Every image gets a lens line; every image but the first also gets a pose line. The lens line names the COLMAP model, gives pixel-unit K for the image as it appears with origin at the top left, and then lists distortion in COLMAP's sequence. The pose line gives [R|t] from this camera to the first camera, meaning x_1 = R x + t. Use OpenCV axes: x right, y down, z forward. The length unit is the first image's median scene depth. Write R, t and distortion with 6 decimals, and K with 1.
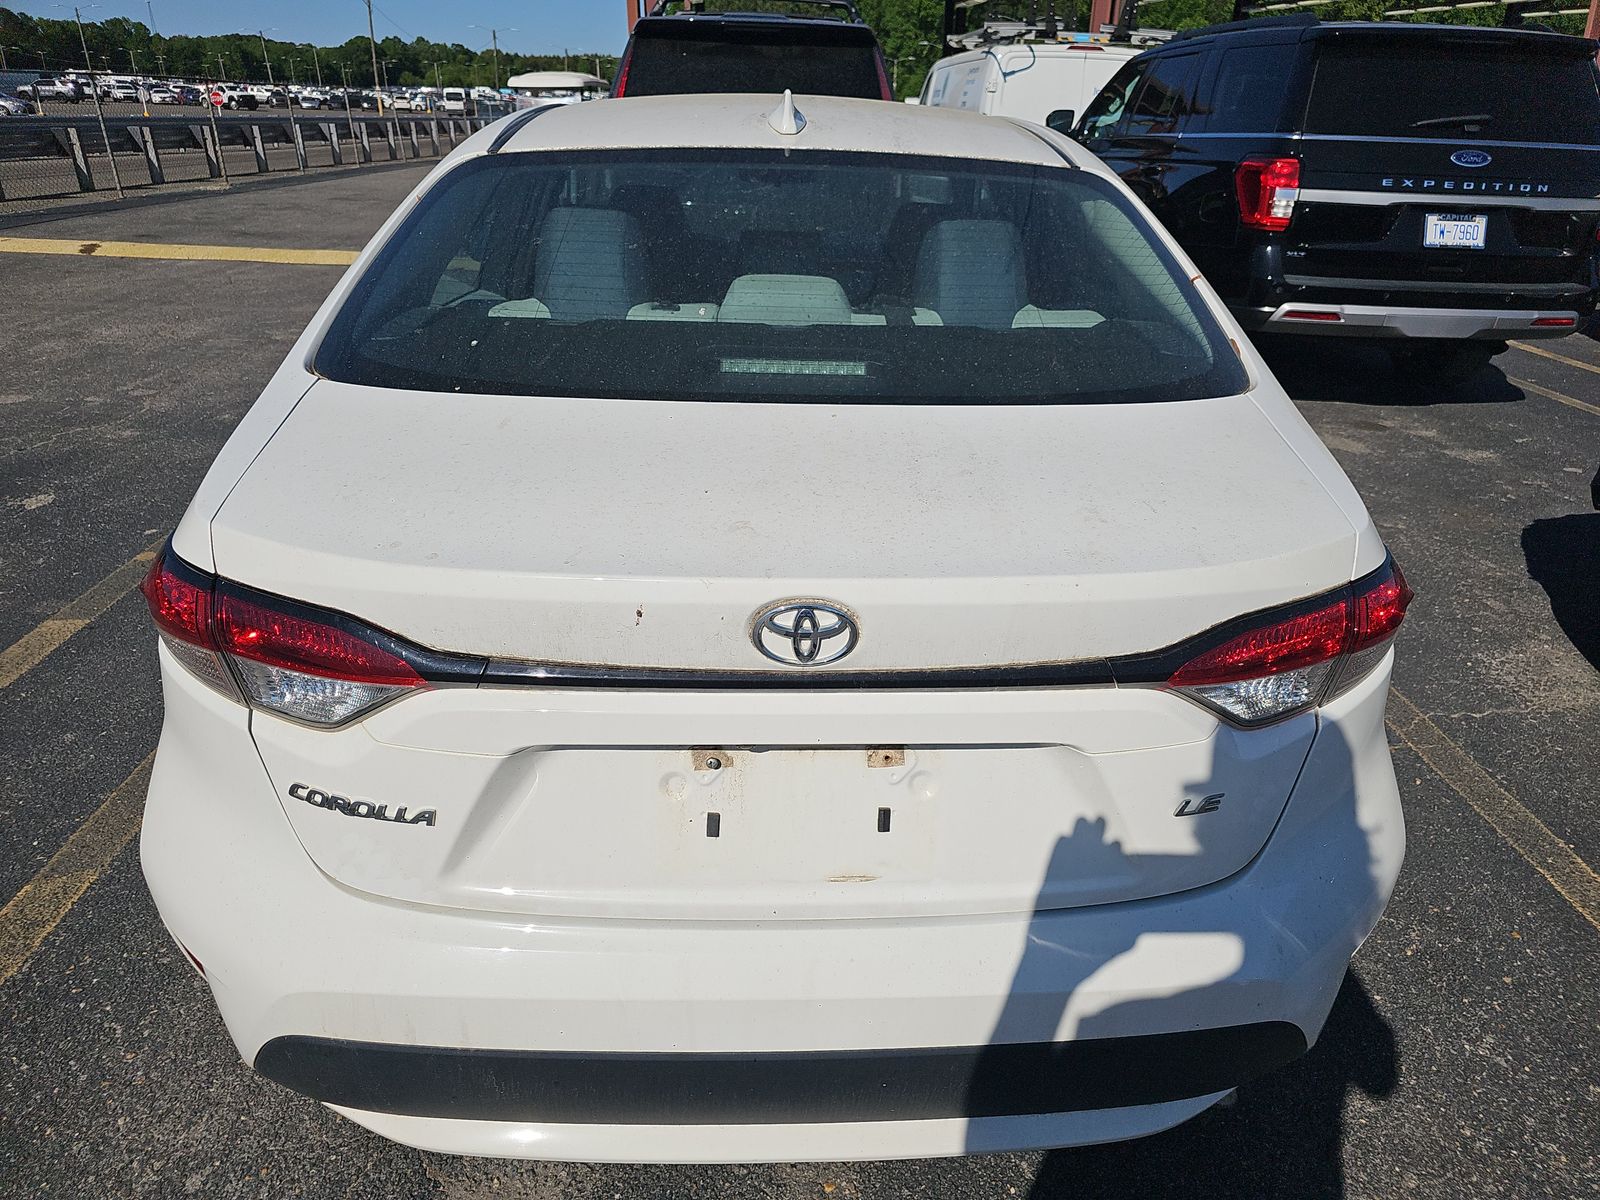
lens RADIAL K [[1104.1, 0, 800.3], [0, 1104.1, 598.2], [0, 0, 1]] dist [0.002283, -0.001577]
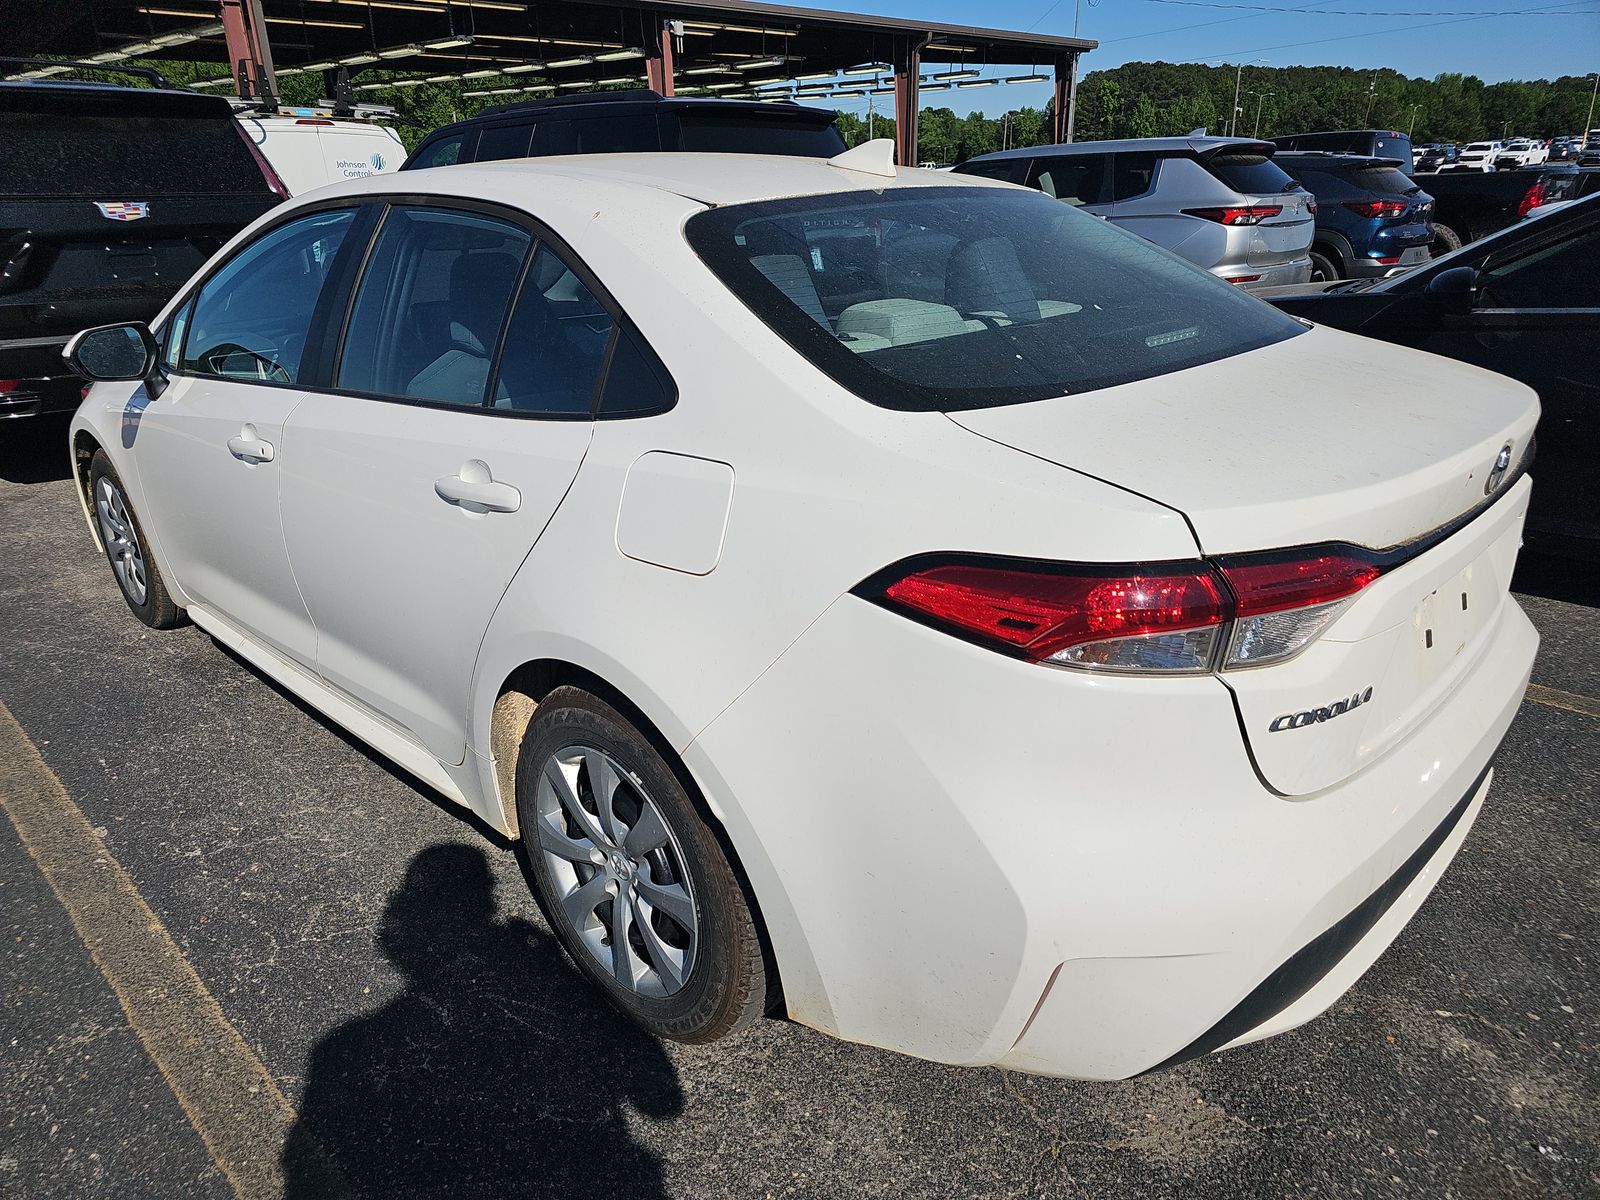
lens RADIAL K [[1104.1, 0, 800.6], [0, 1104.1, 602.1], [0, 0, 1]] dist [0.002283, -0.001577]
pose [[0.710860, -0.283662, 0.643595, -0.184778], [0.319421, 0.945456, 0.063901, -0.021455], [-0.626617, 0.160153, 0.762694, 0.052044]]
